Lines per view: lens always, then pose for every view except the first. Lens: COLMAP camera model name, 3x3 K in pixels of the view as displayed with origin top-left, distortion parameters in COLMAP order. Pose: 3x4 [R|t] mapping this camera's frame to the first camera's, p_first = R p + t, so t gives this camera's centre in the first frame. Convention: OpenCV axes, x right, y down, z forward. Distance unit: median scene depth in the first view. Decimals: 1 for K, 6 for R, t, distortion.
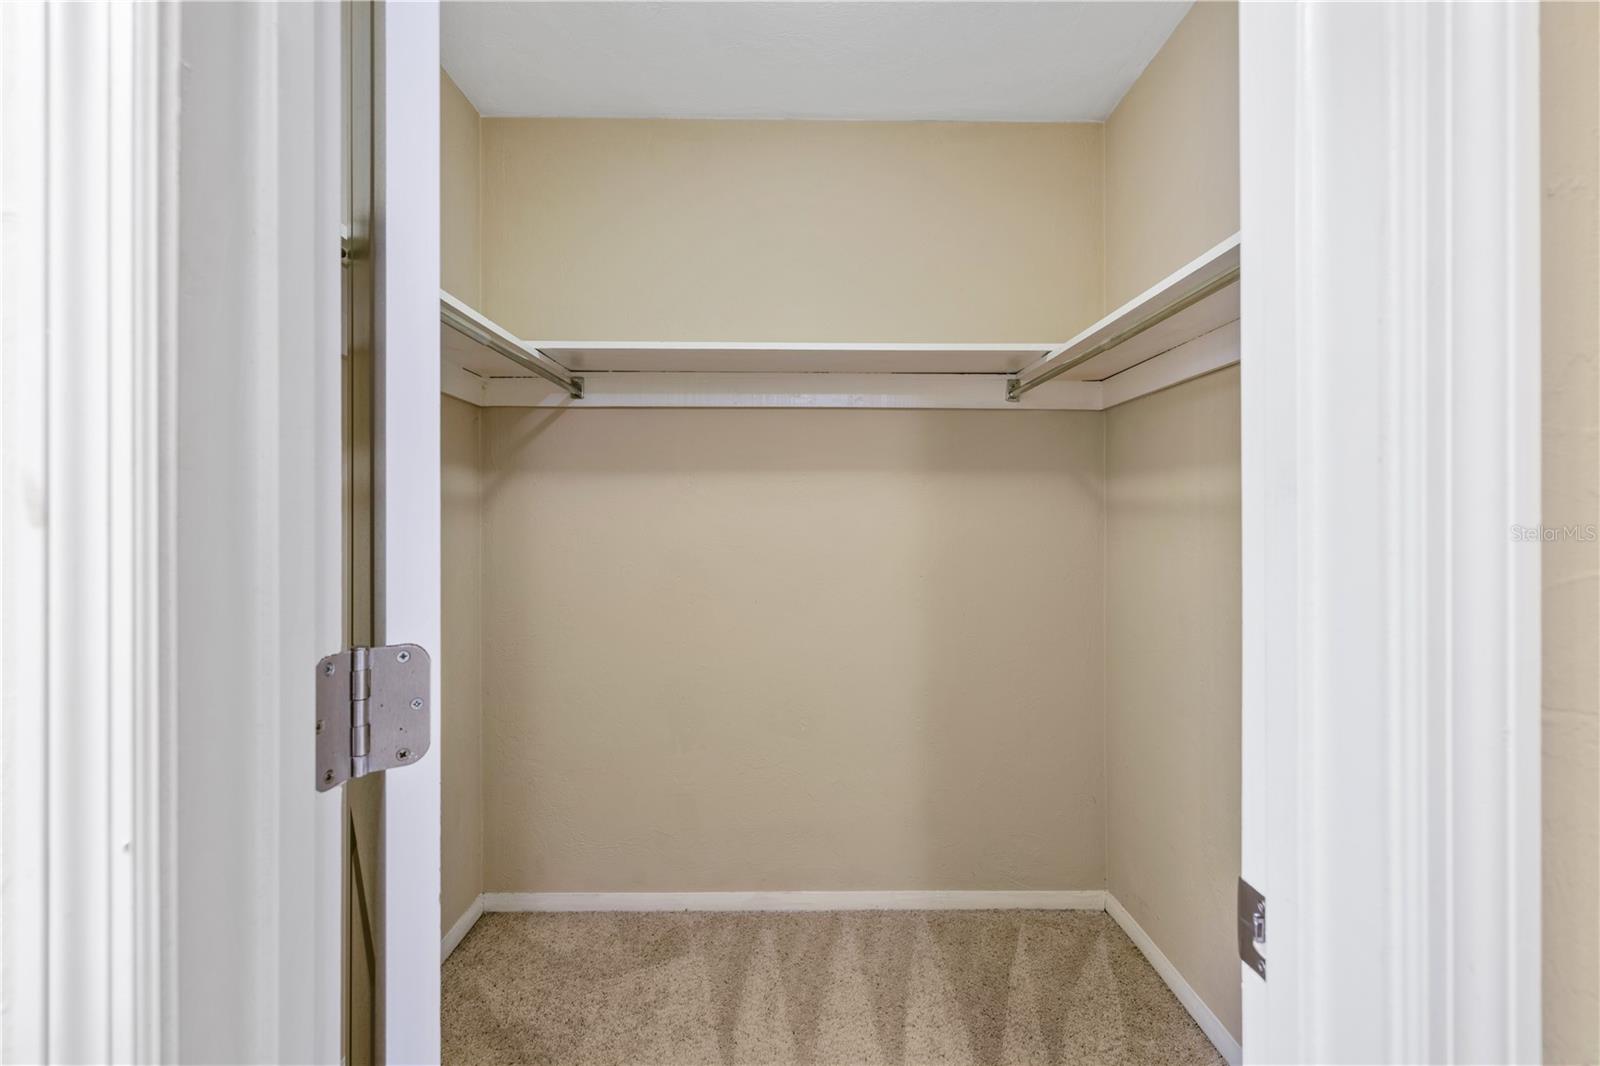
lens RADIAL K [[686.9, 0, 804.9], [0, 686.9, 516.8], [0, 0, 1]] dist [-0.000809, -0.000235]
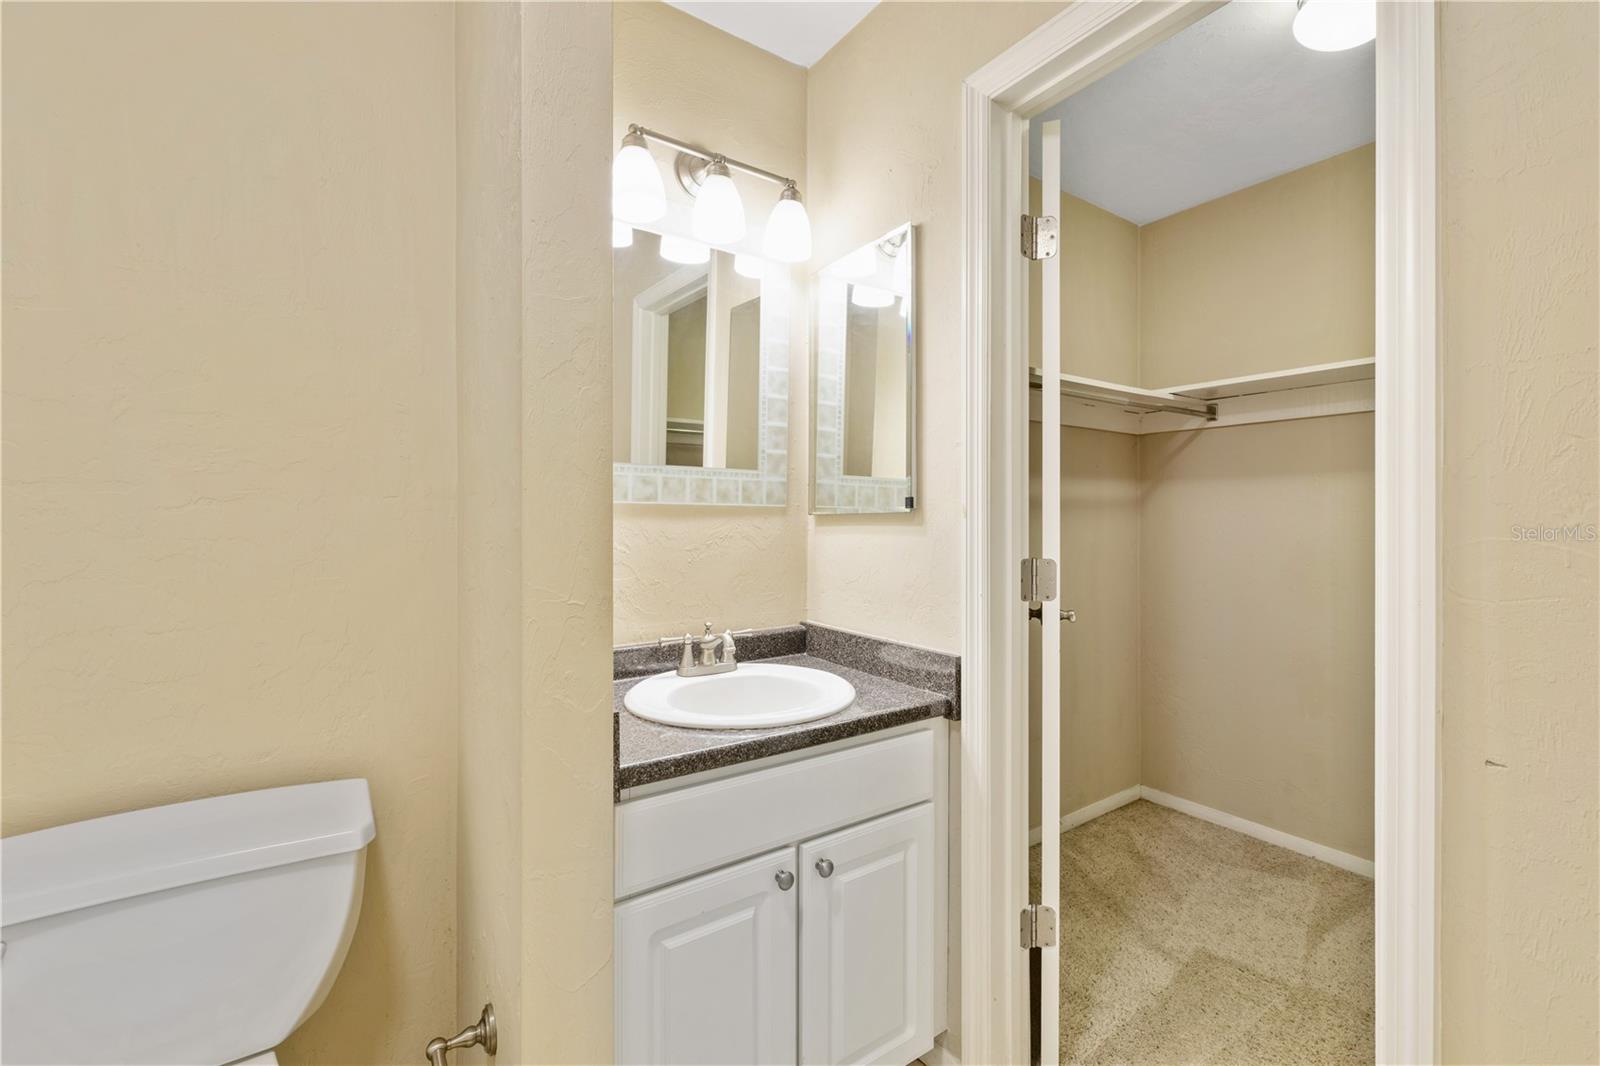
lens RADIAL K [[686.9, 0, 806.3], [0, 686.9, 522.4], [0, 0, 1]] dist [-0.000809, -0.000235]
pose [[0.573201, 0.007695, -0.819379, 0.302089], [0.004057, 0.999917, 0.012228, -0.002463], [0.819405, -0.010333, 0.573122, -0.375025]]
